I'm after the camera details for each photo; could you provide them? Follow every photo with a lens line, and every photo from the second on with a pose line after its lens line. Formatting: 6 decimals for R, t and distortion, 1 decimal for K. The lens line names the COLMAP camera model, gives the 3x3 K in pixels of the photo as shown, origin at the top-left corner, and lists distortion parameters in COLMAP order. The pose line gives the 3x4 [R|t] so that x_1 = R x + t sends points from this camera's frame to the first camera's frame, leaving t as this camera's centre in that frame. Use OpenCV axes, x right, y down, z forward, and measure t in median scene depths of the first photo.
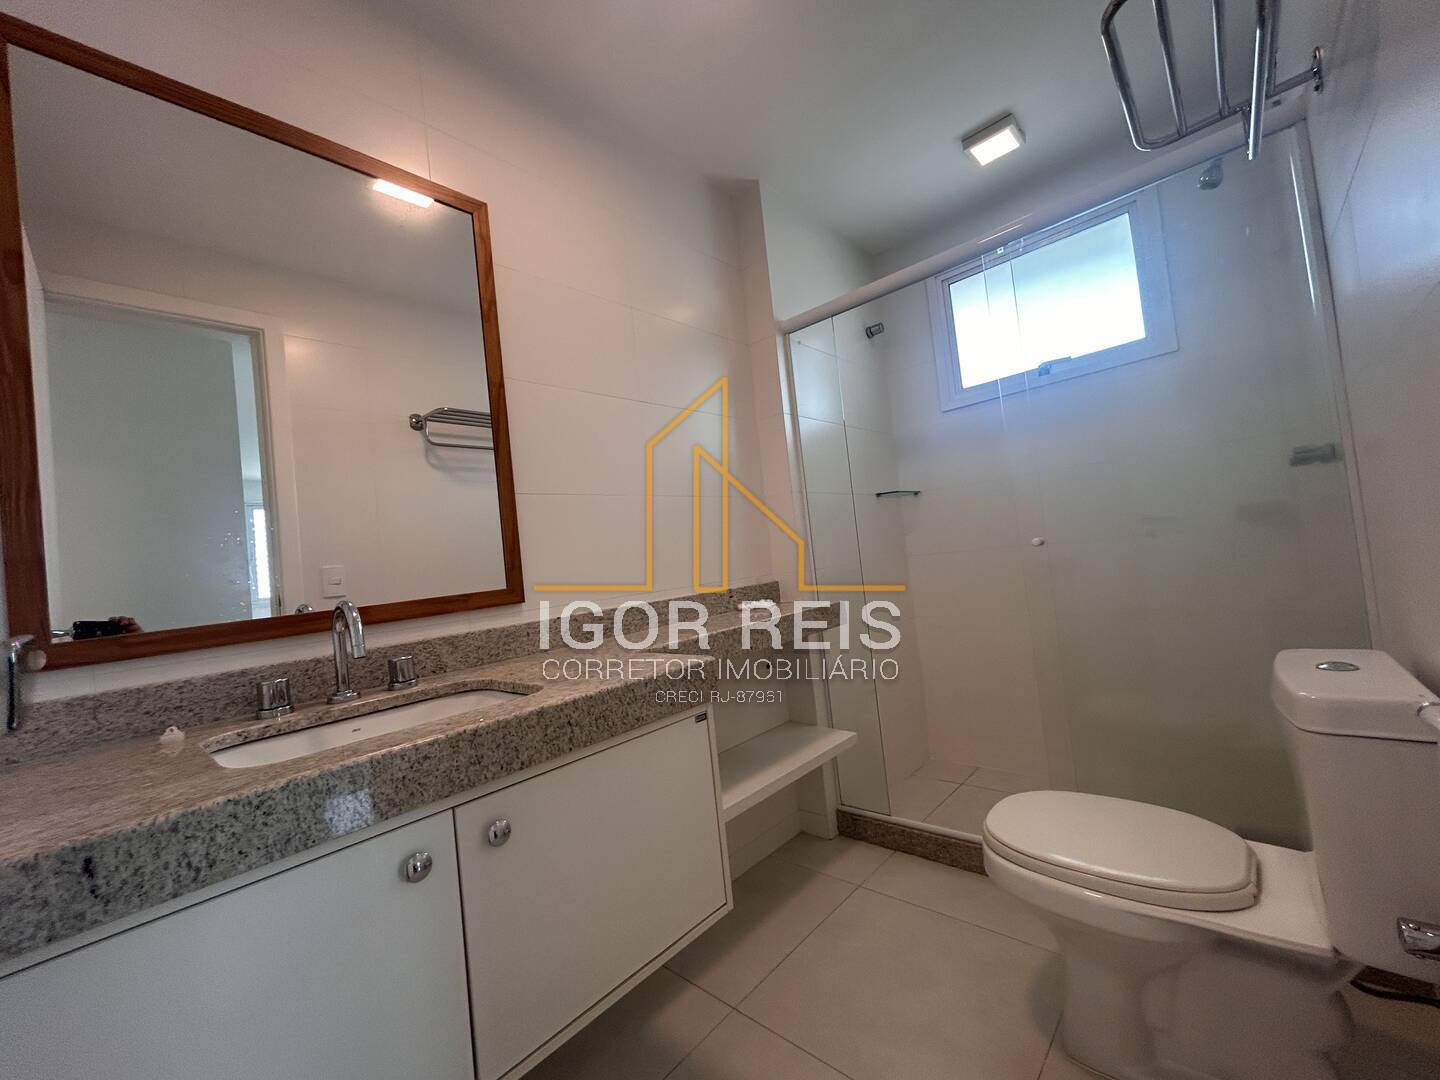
lens RADIAL K [[585.5, 0, 711.3], [0, 585.5, 541.5], [0, 0, 1]] dist [-0.001180, -0.000147]
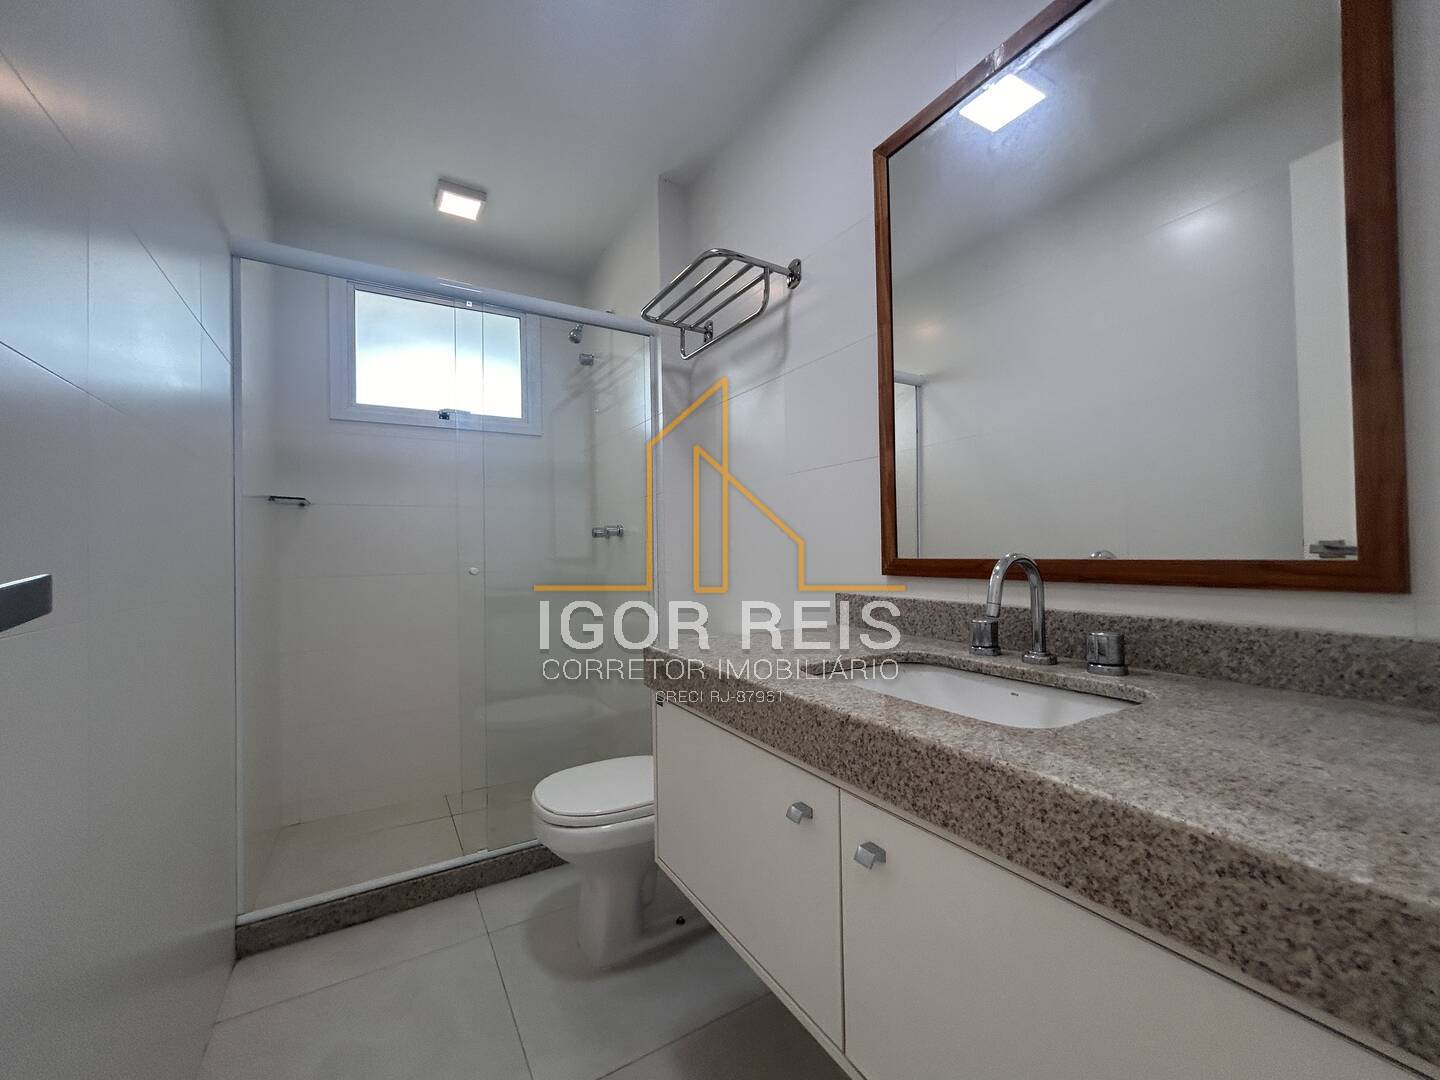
lens RADIAL K [[585.5, 0, 711.3], [0, 585.5, 541.5], [0, 0, 1]] dist [-0.001180, -0.000147]
pose [[0.301424, 0.117233, 0.946256, -0.317486], [-0.049702, 0.992995, -0.107192, 0.038206], [-0.952194, -0.014721, 0.305139, 0.205046]]
